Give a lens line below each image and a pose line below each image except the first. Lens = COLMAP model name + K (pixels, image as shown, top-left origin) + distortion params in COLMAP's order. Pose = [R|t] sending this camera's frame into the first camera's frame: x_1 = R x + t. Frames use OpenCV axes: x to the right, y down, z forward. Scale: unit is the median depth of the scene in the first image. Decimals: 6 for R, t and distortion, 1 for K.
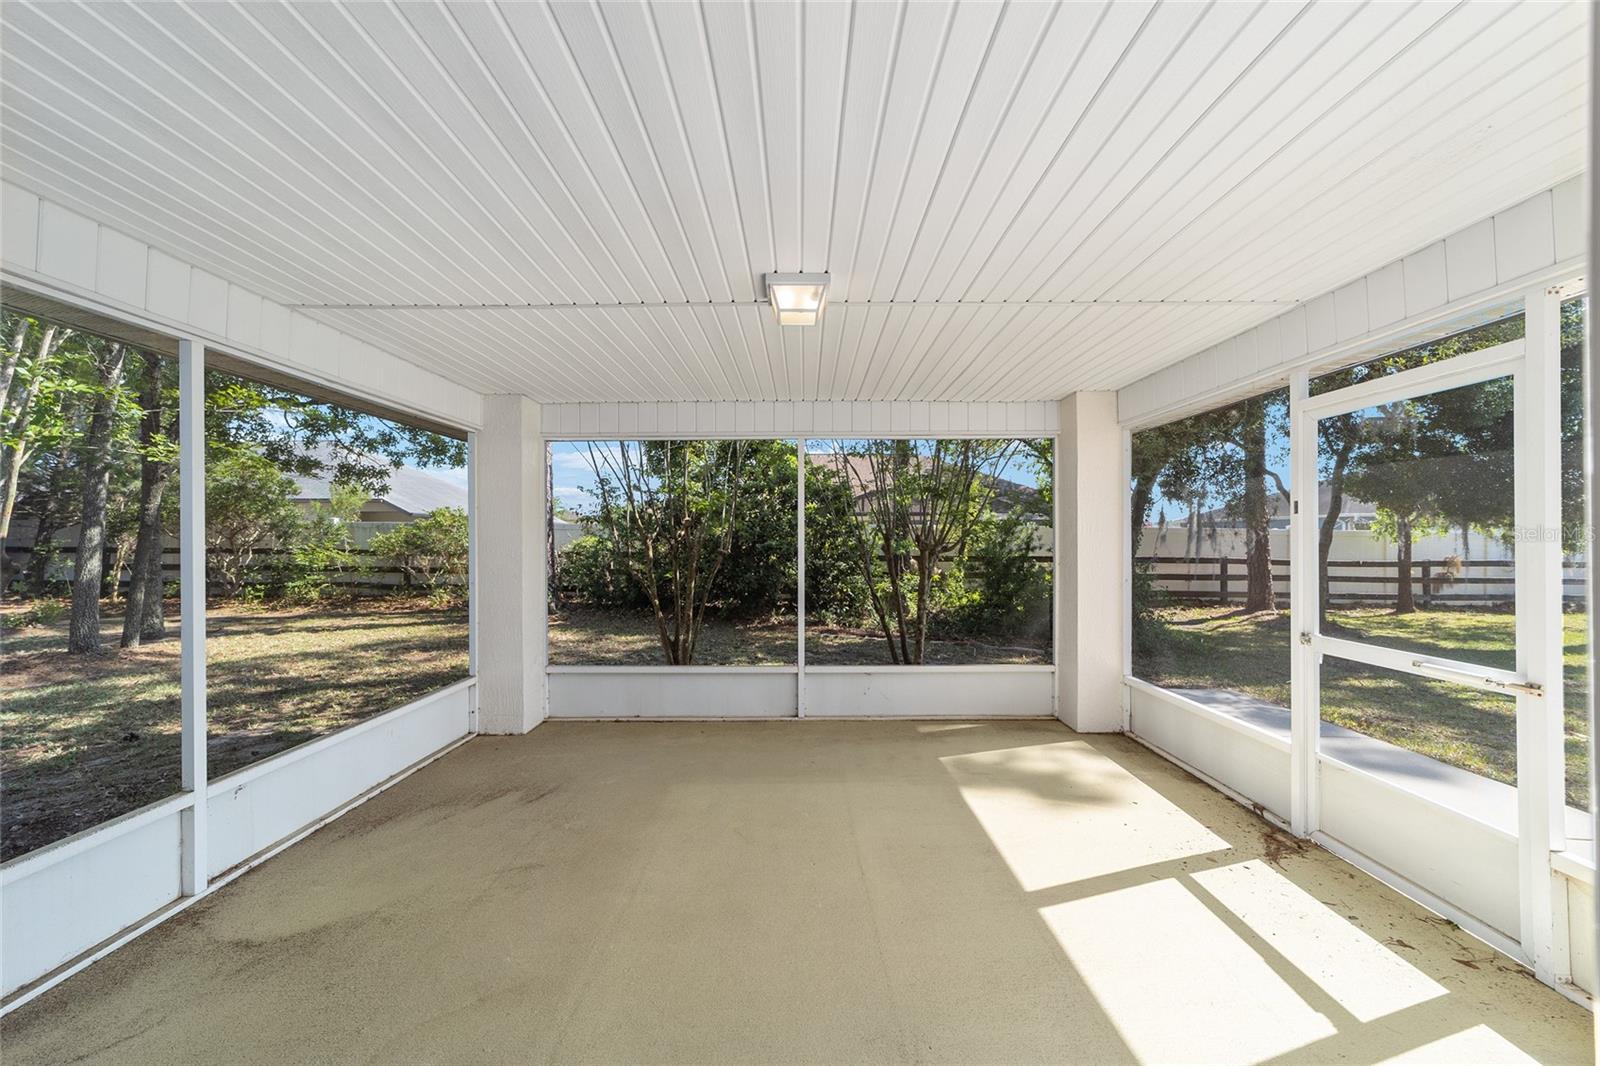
lens RADIAL K [[611.7, 0, 803.7], [0, 611.7, 536.1], [0, 0, 1]] dist [0.000237, 0.001980]
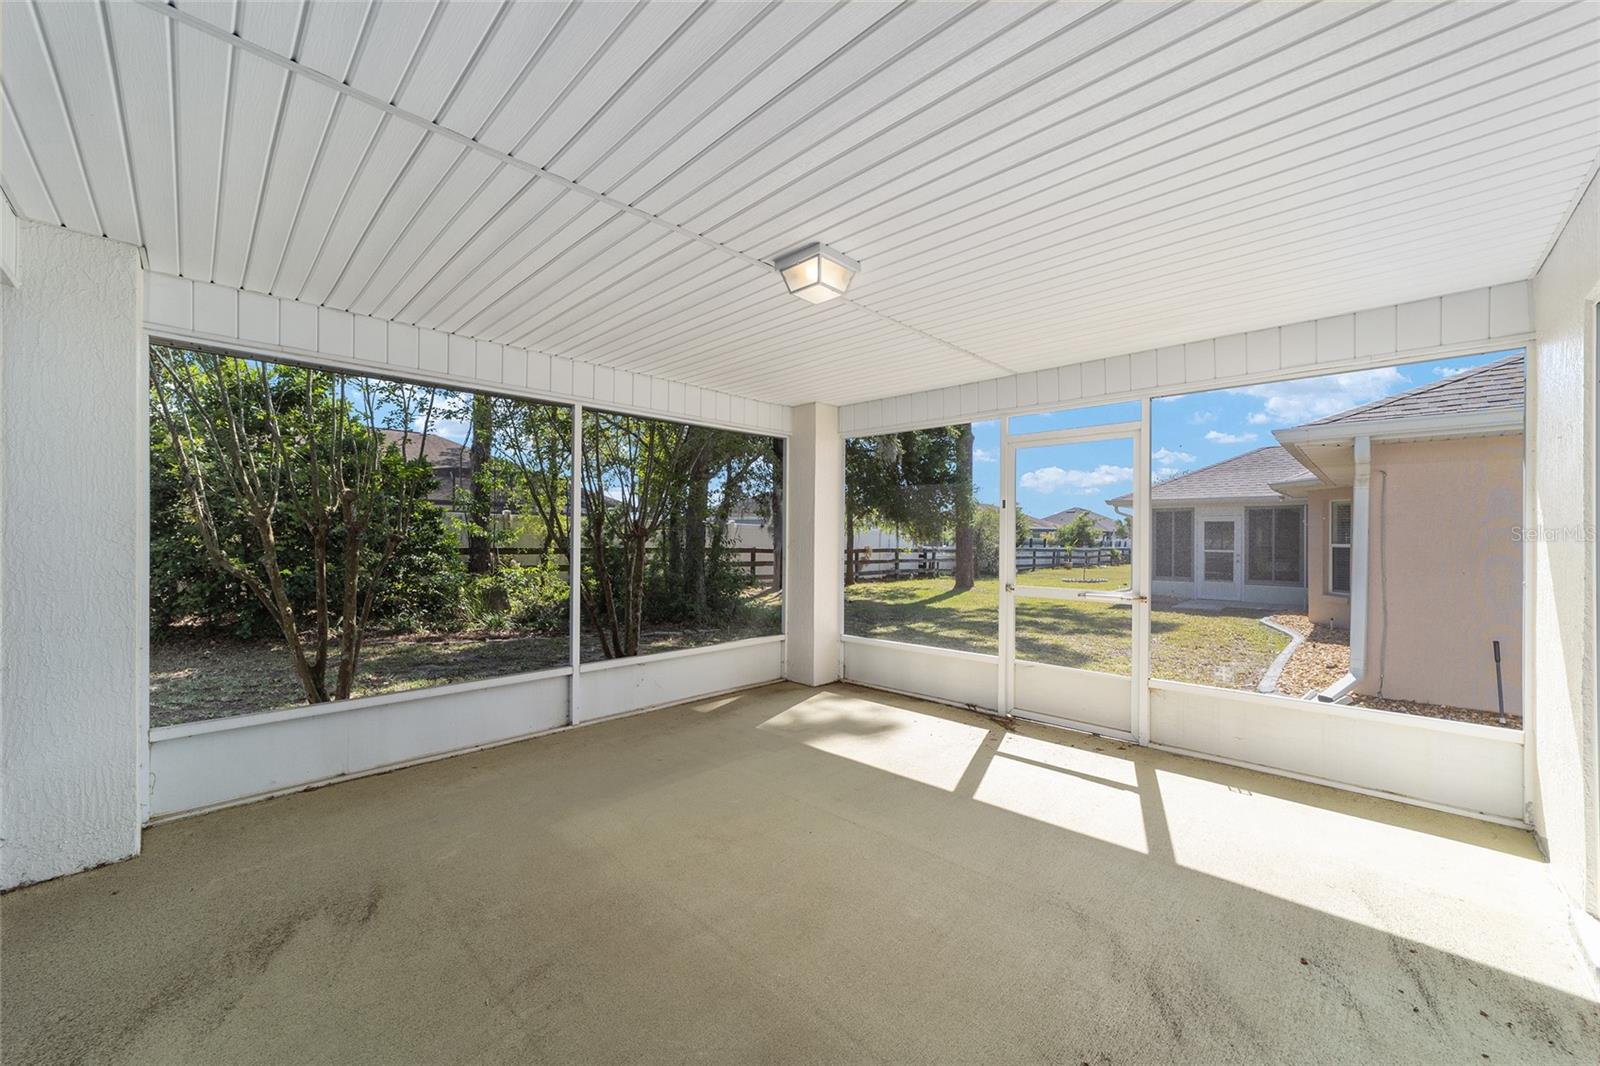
lens RADIAL K [[611.7, 0, 809.7], [0, 611.7, 529.2], [0, 0, 1]] dist [0.000237, 0.001980]
pose [[0.695693, 0.017823, 0.718118, -0.400084], [-0.016030, 0.999828, -0.009285, 0.022910], [-0.718160, -0.005052, 0.695860, 0.163807]]
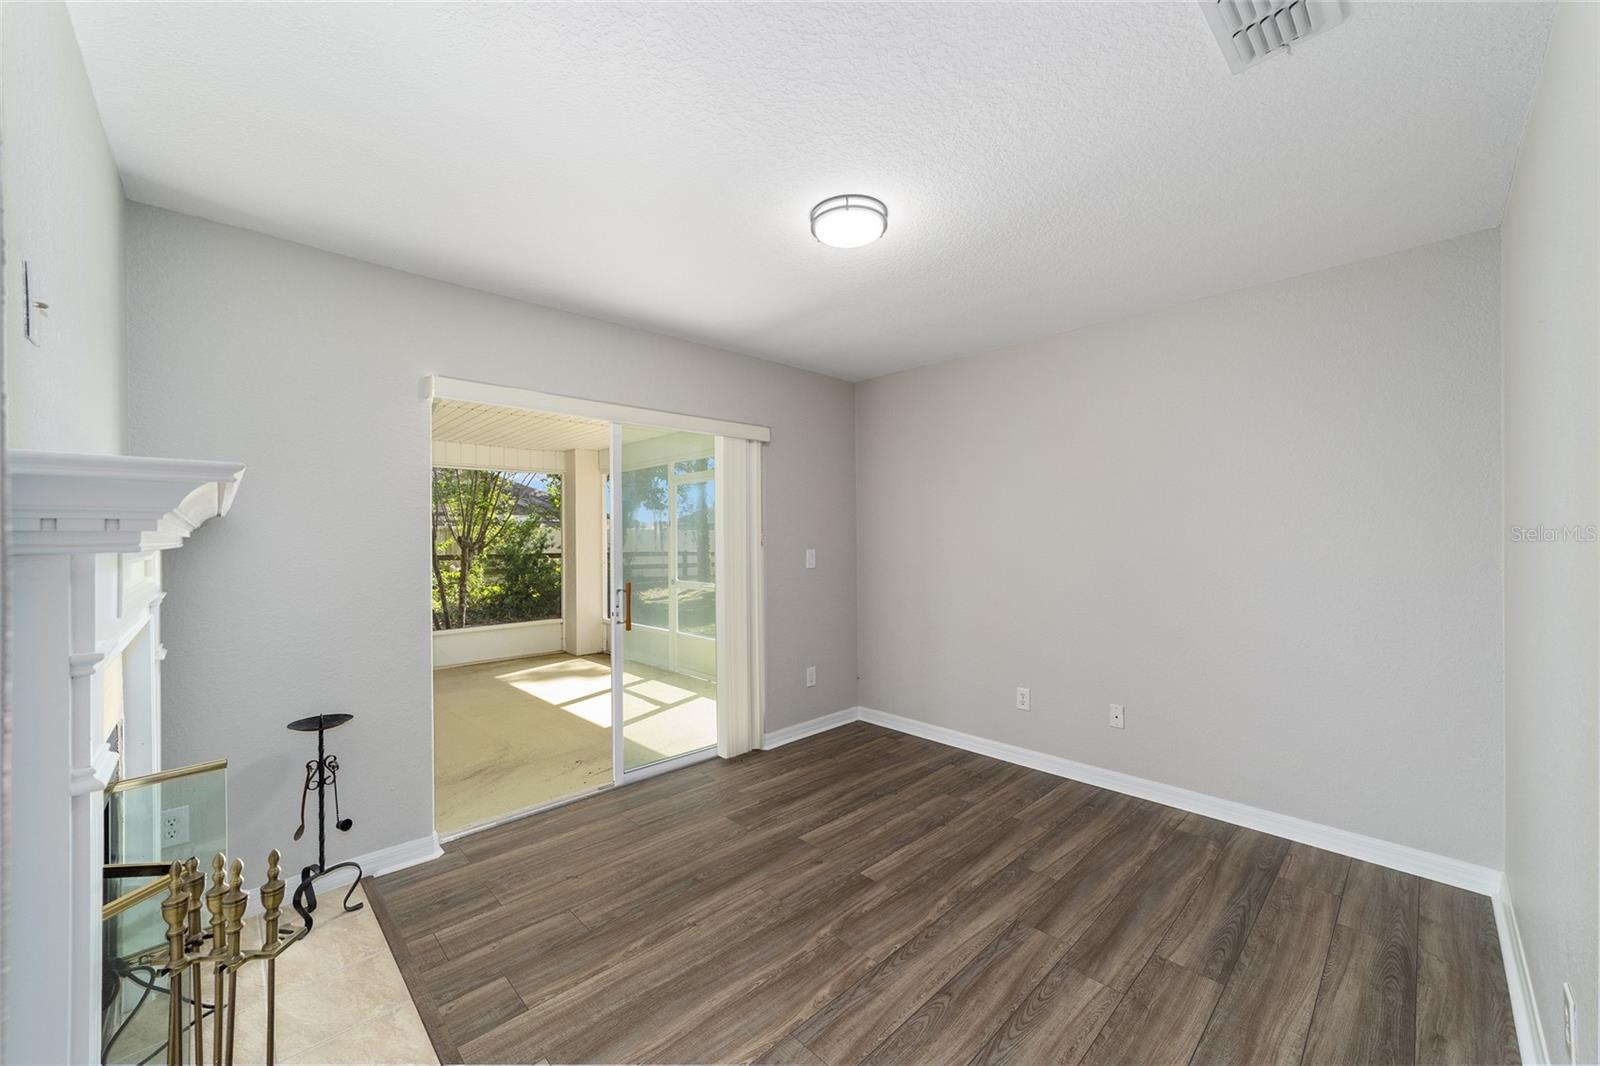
lens RADIAL K [[611.7, 0, 793.6], [0, 611.7, 527.7], [0, 0, 1]] dist [0.000237, 0.001980]
pose [[0.733152, 0.003242, 0.680057, -0.222315], [0.007997, 0.999878, -0.013388, 0.007356], [-0.680018, 0.015254, 0.733037, -0.552873]]
